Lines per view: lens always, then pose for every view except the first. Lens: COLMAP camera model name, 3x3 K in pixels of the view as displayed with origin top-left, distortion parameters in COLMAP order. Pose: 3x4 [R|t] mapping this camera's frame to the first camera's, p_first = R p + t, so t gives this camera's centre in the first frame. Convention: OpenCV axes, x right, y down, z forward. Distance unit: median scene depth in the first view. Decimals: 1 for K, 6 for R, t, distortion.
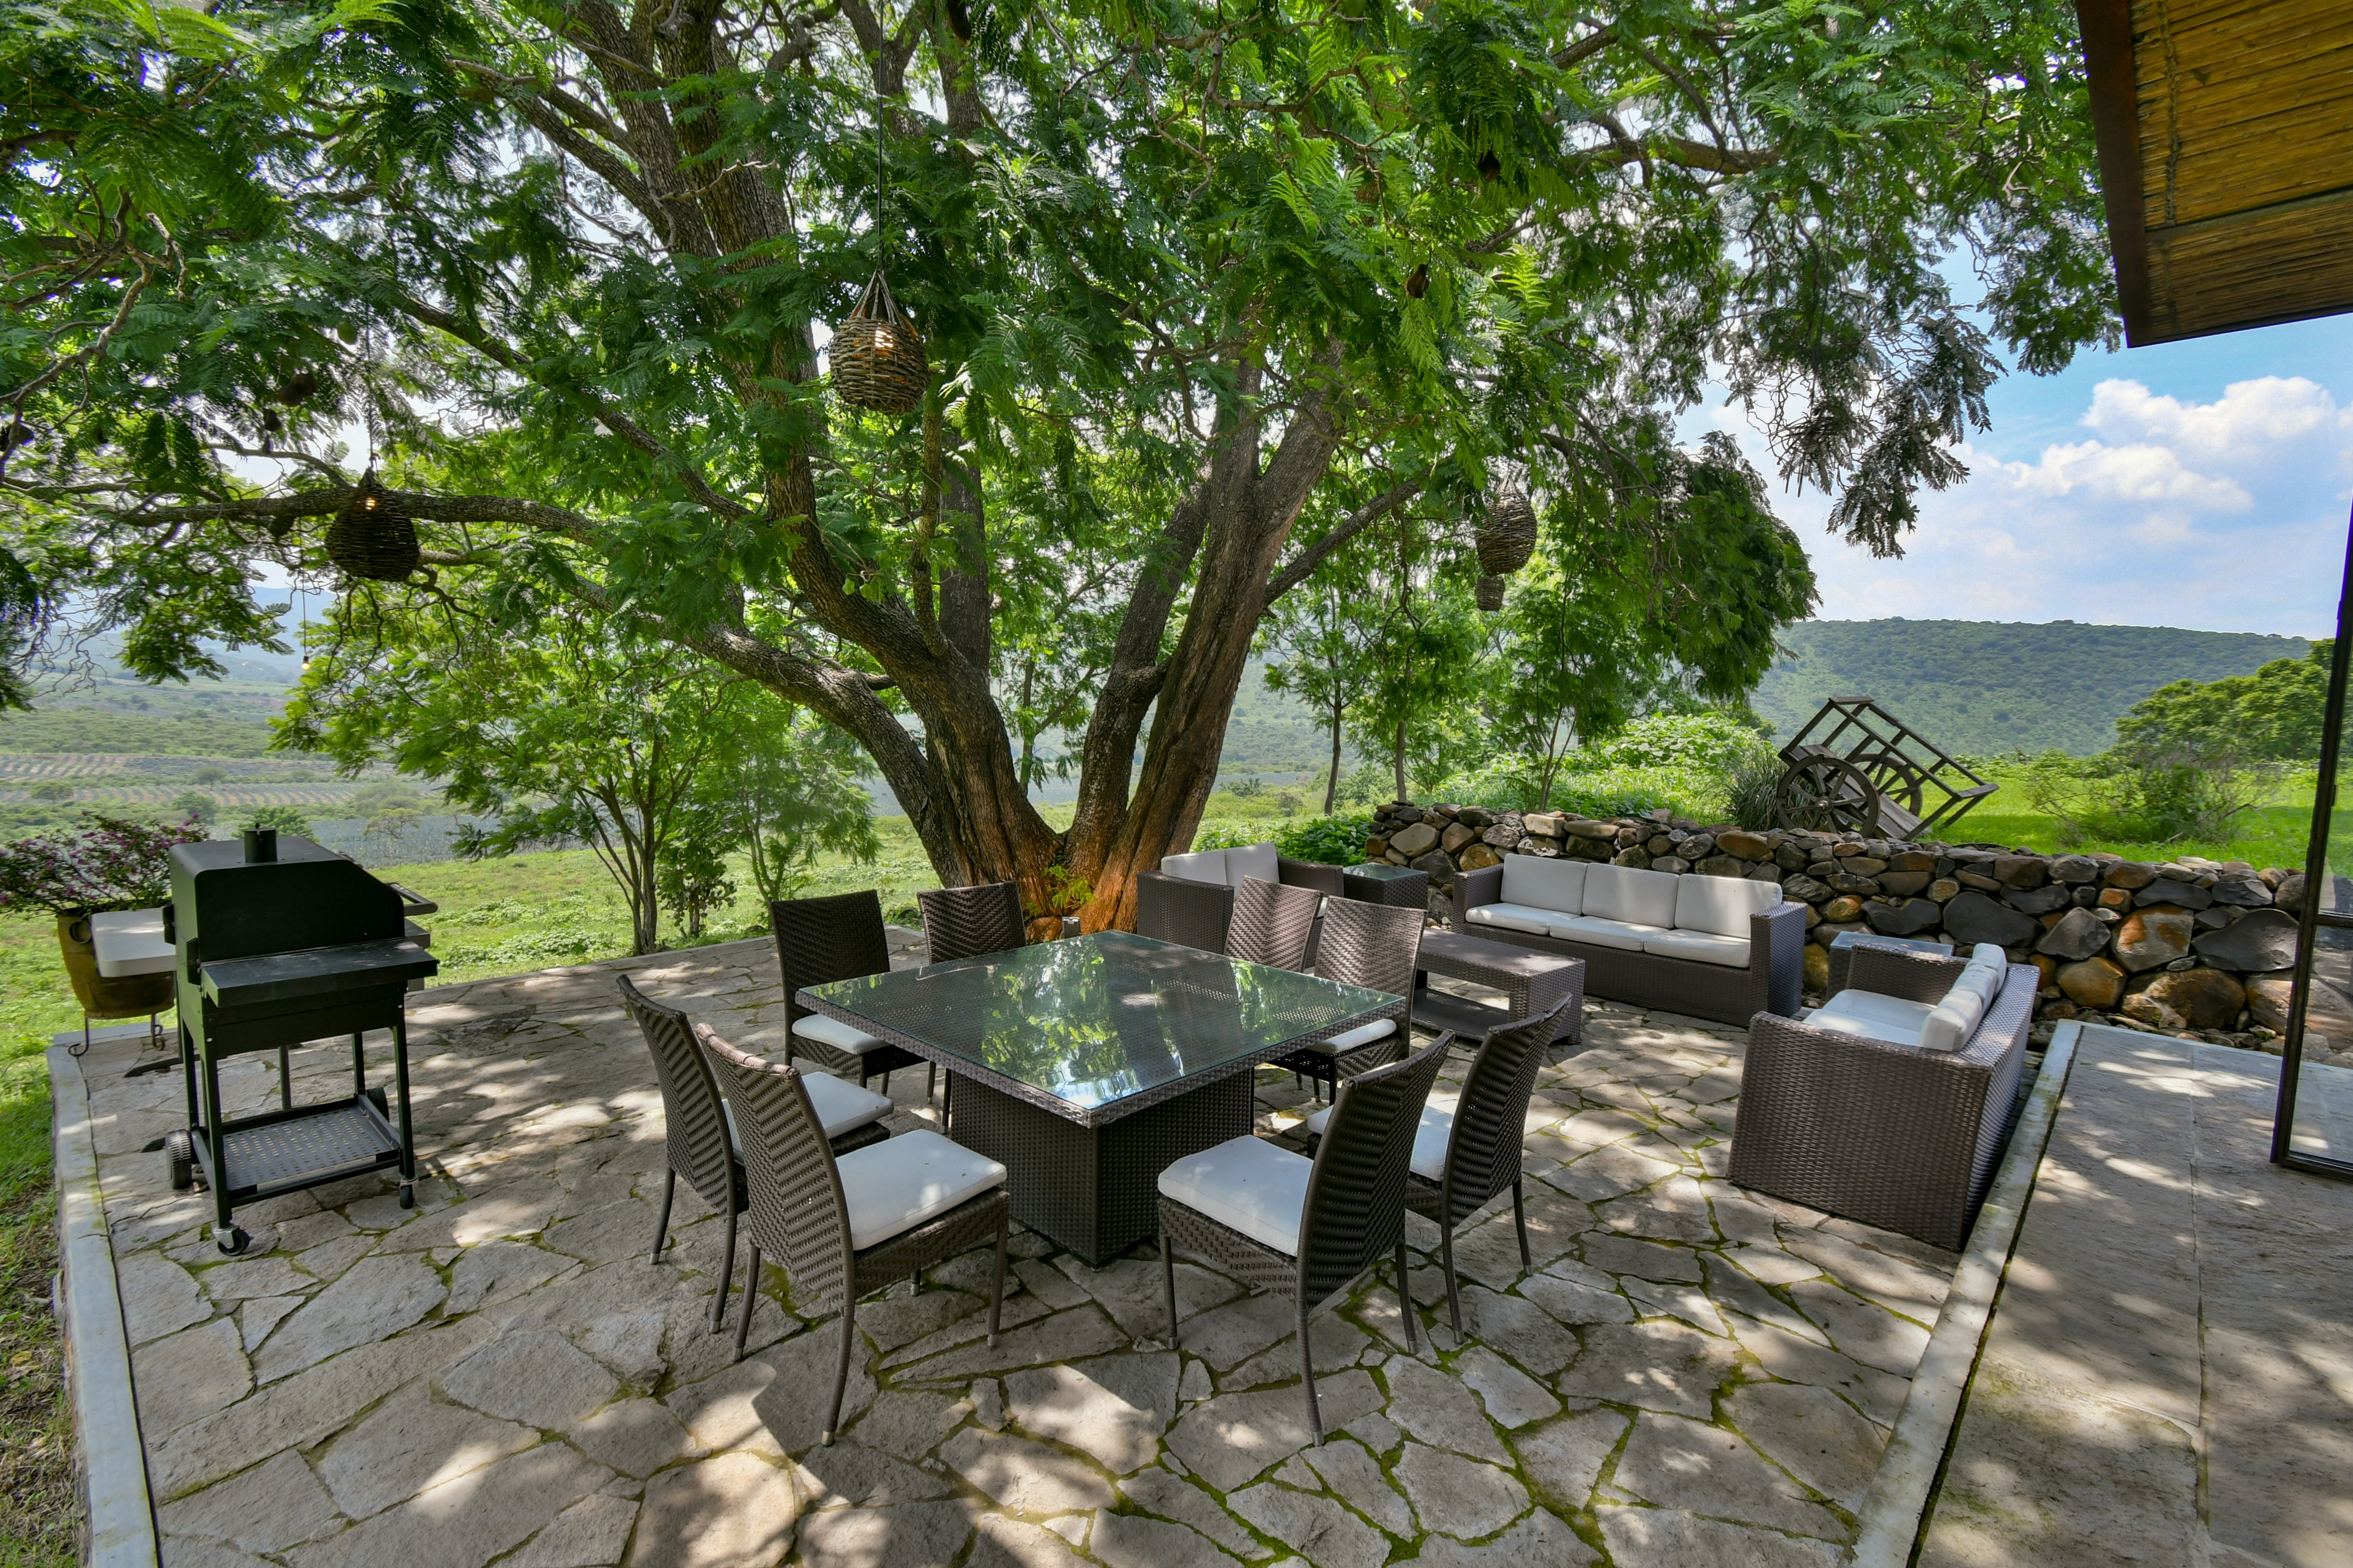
lens RADIAL K [[1066.7, 0, 1171.1], [0, 1066.7, 780.2], [0, 0, 1]] dist [-0.005137, -0.000912]
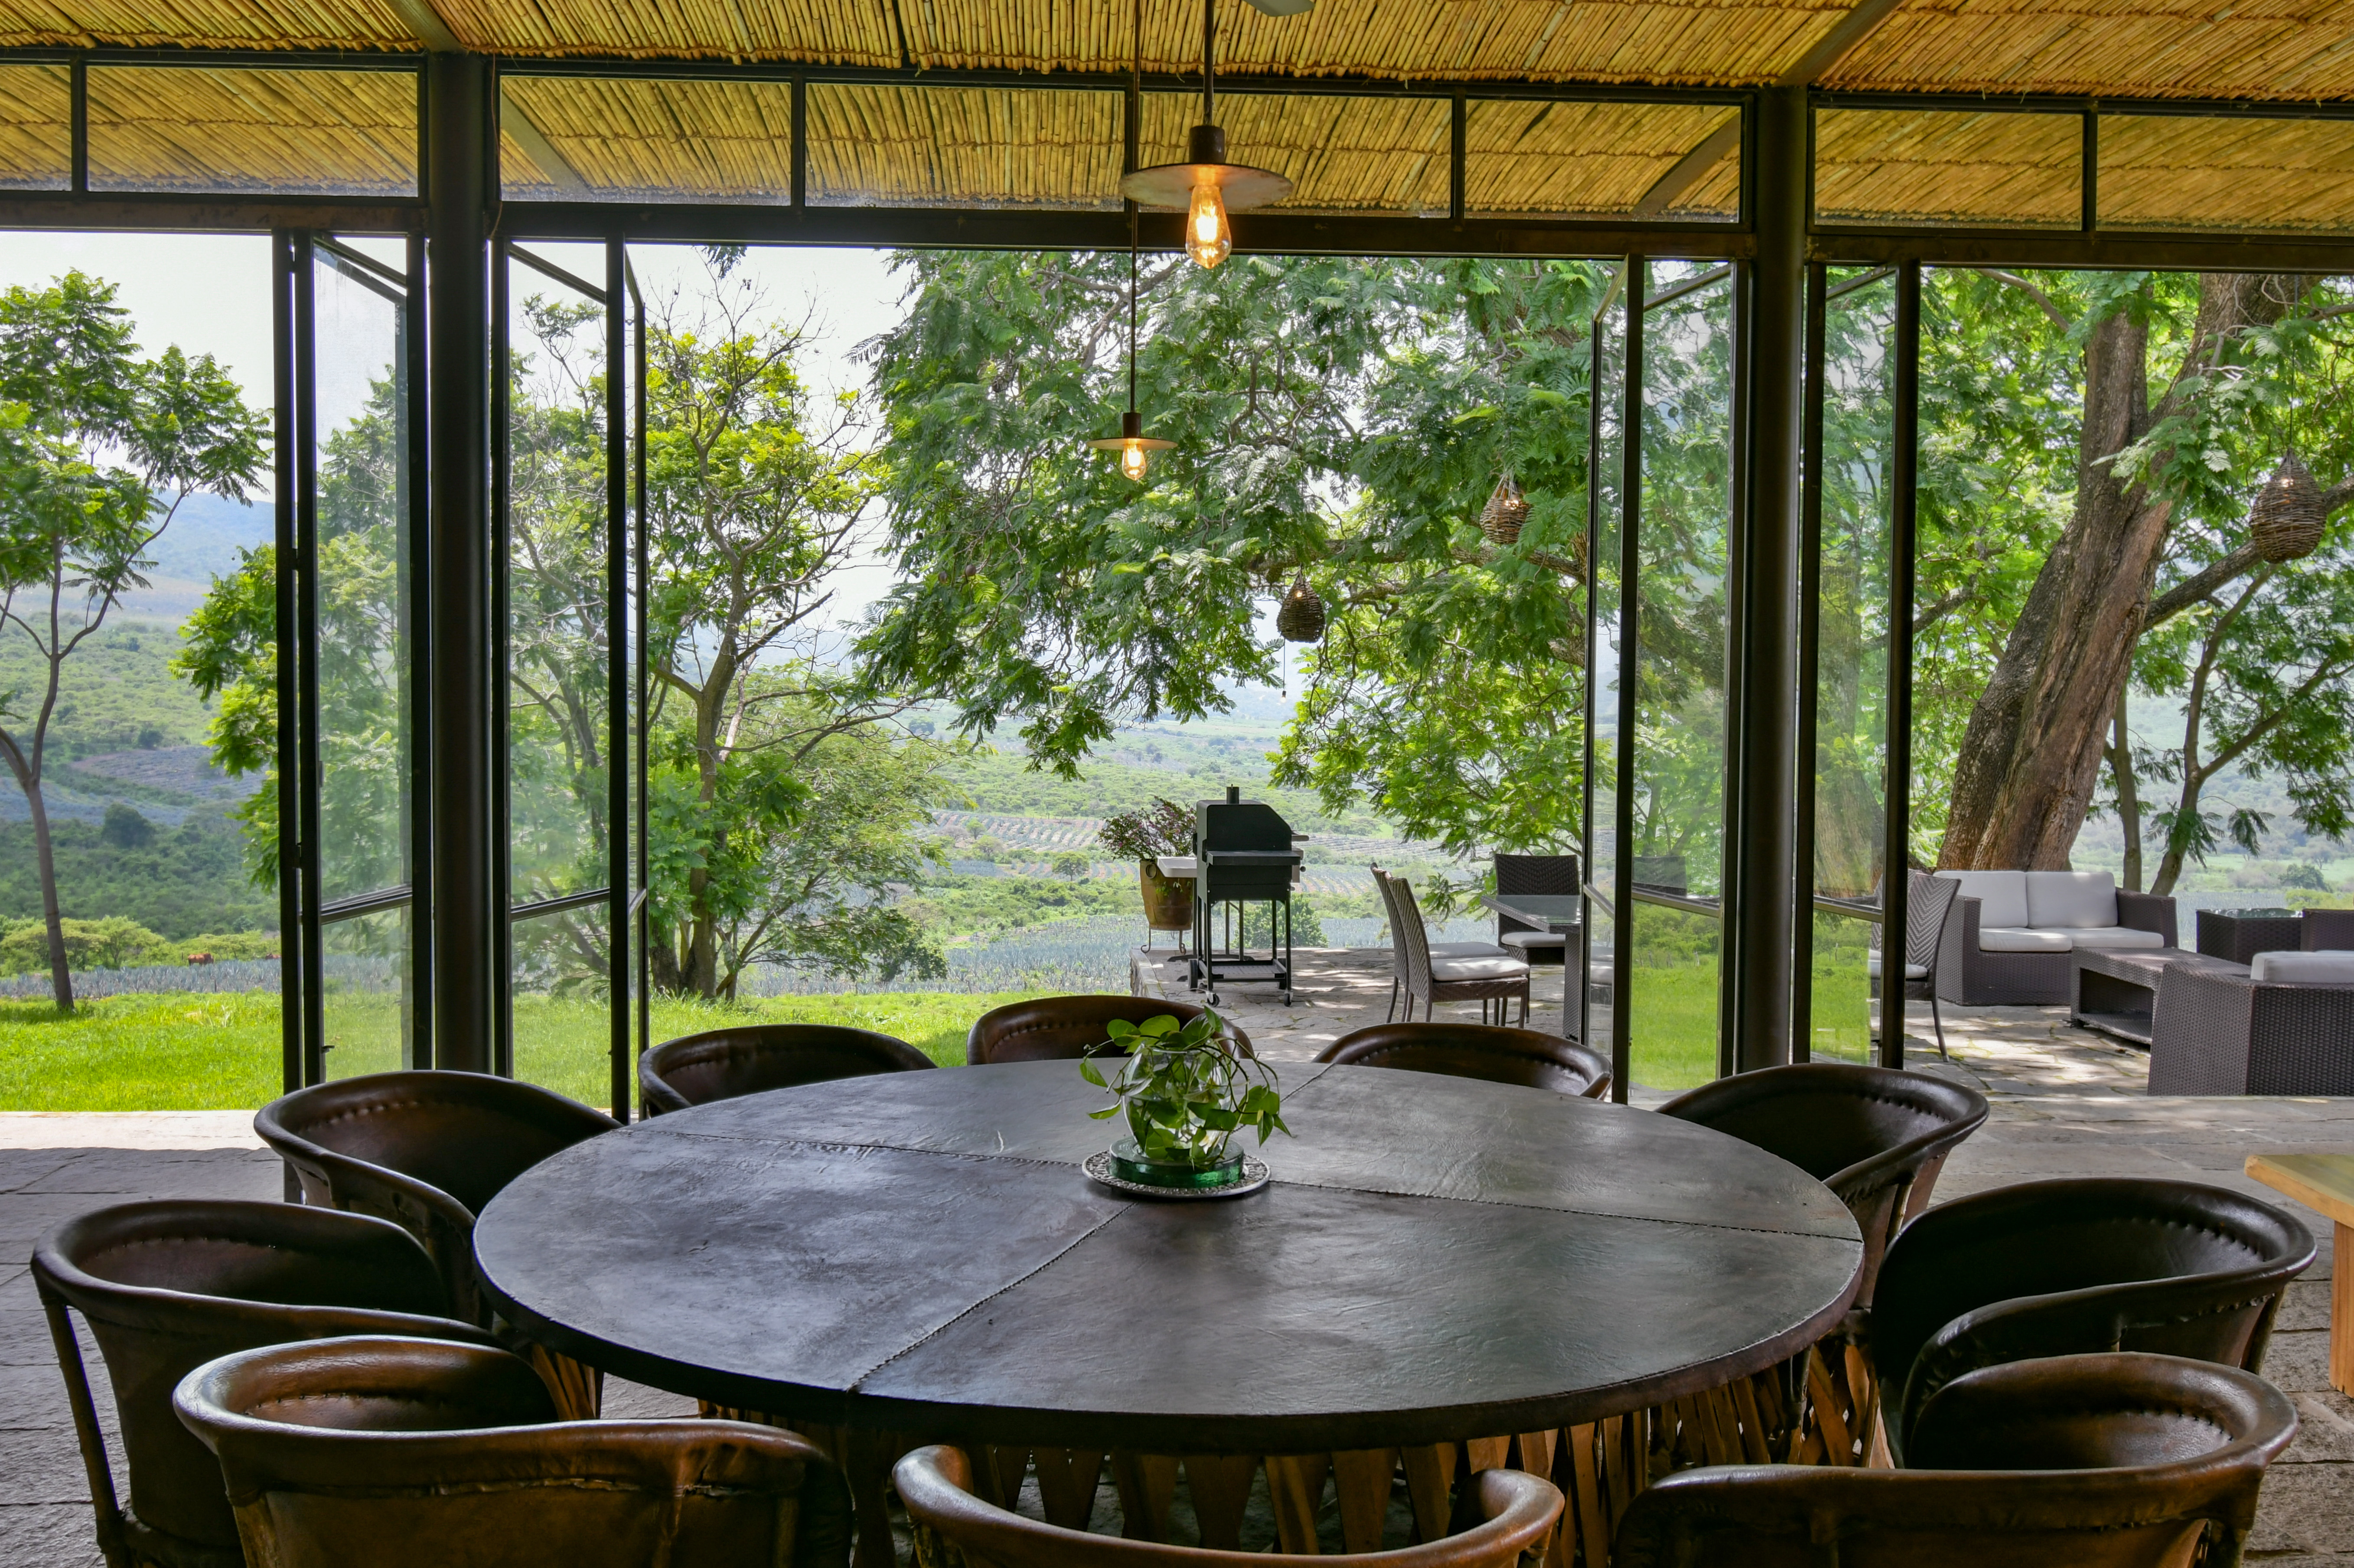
lens RADIAL K [[2035.2, 0, 1176.4], [0, 2035.2, 783.2], [0, 0, 1]] dist [-0.003364, -0.001206]
pose [[0.723708, 0.005321, -0.690086, 0.437240], [-0.041421, 0.998502, -0.035740, 0.045542], [0.688862, 0.054450, 0.722845, -0.467208]]
